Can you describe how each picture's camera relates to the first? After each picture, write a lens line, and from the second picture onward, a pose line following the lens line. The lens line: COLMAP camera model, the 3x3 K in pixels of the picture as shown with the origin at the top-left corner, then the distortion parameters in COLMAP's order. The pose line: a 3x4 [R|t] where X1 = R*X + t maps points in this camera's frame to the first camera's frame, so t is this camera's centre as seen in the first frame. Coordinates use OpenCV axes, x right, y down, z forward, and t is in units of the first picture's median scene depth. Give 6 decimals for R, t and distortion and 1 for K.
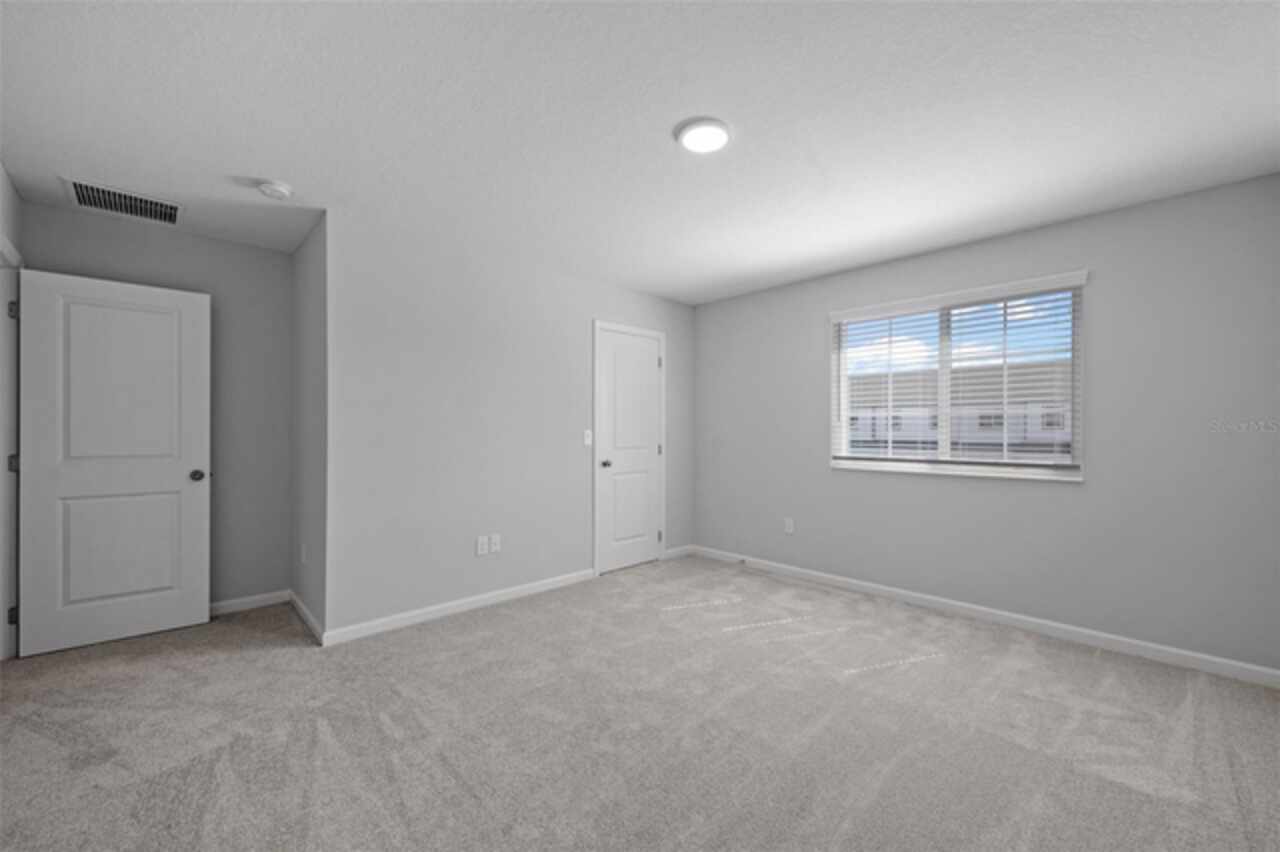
lens RADIAL K [[514.8, 0, 645.3], [0, 514.8, 431.0], [0, 0, 1]] dist [-0.000036, -0.000154]
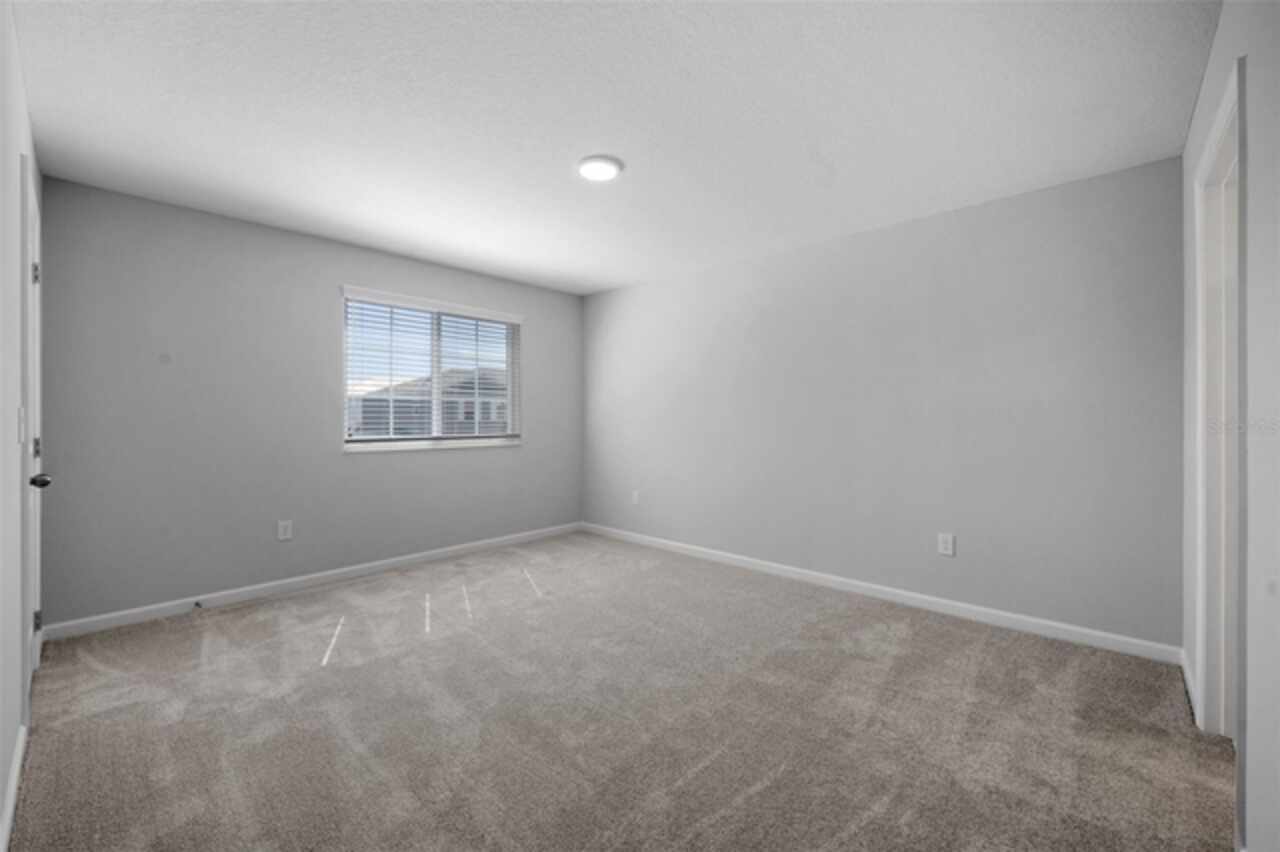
lens RADIAL K [[514.8, 0, 645.5], [0, 514.8, 418.7], [0, 0, 1]] dist [-0.000036, -0.000154]
pose [[-0.066925, -0.003357, 0.997752, -0.641318], [0.000775, 0.999994, 0.003416, 0.008668], [-0.997758, 0.001002, -0.066922, 0.559918]]
